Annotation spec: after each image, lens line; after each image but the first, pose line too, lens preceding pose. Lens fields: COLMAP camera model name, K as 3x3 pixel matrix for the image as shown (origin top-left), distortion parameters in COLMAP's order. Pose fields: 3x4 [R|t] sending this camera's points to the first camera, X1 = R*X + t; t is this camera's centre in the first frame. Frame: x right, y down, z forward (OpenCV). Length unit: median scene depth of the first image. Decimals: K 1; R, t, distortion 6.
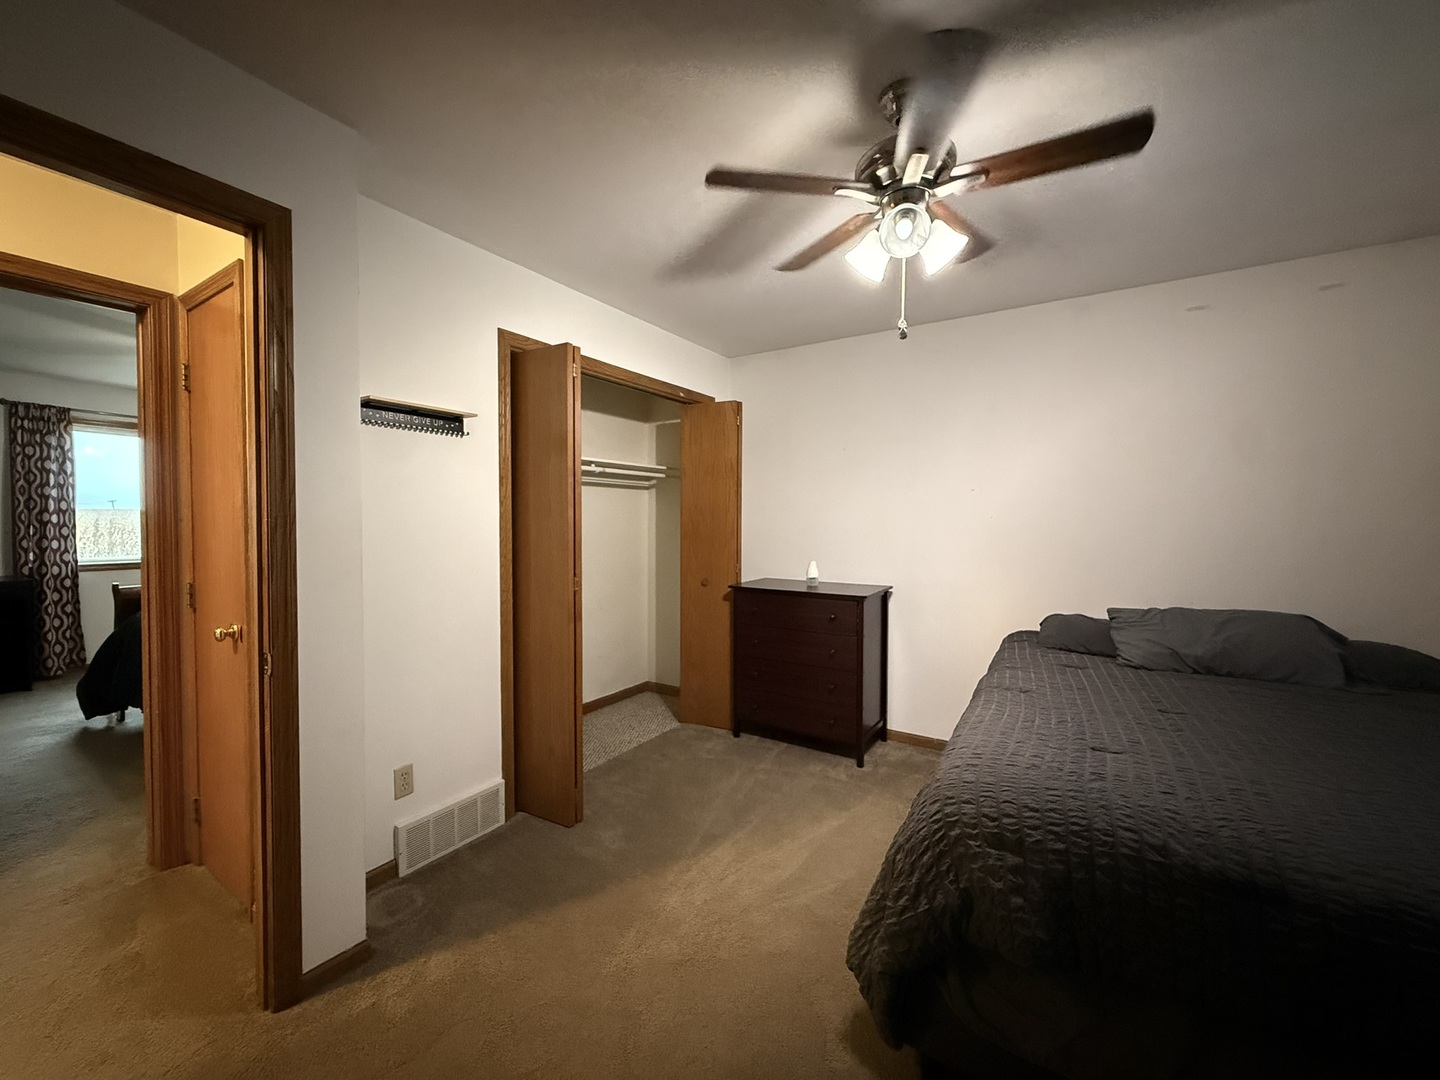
lens RADIAL K [[573.4, 0, 720.0], [0, 573.4, 540.0], [0, 0, 1]] dist [0.001335, 0.000026]
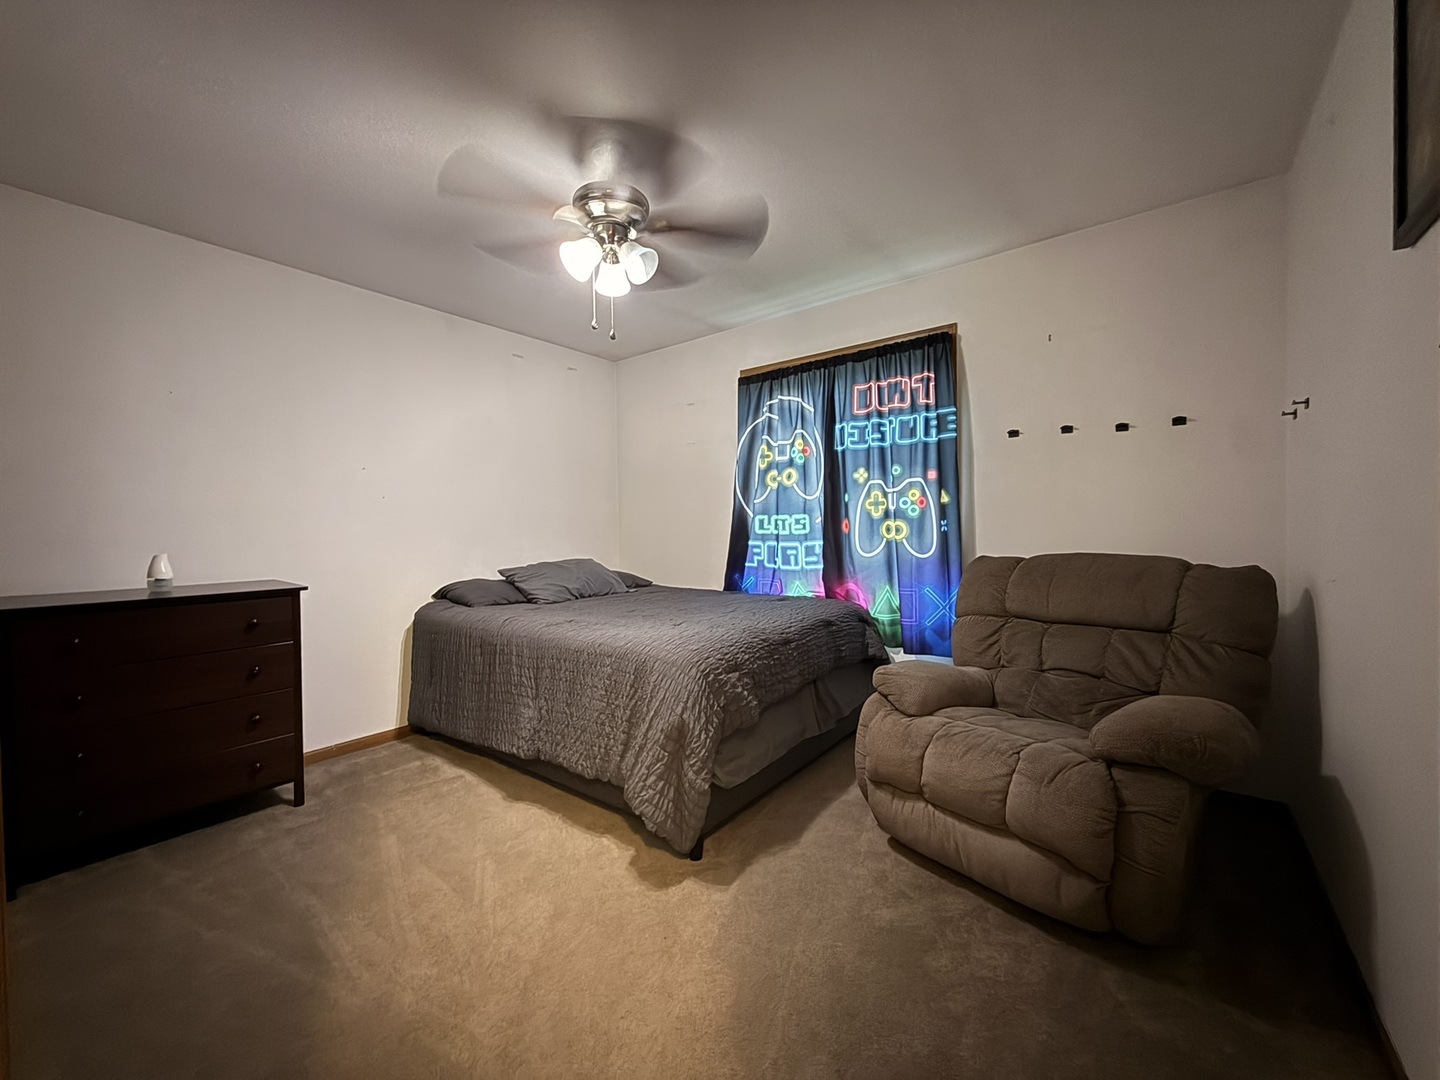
lens RADIAL K [[573.4, 0, 720.0], [0, 573.4, 540.0], [0, 0, 1]] dist [0.001335, 0.000026]
pose [[0.080047, -0.018103, 0.996627, -0.627360], [0.047789, 0.998755, 0.014303, 0.064370], [-0.995645, 0.046483, 0.080813, 0.461723]]
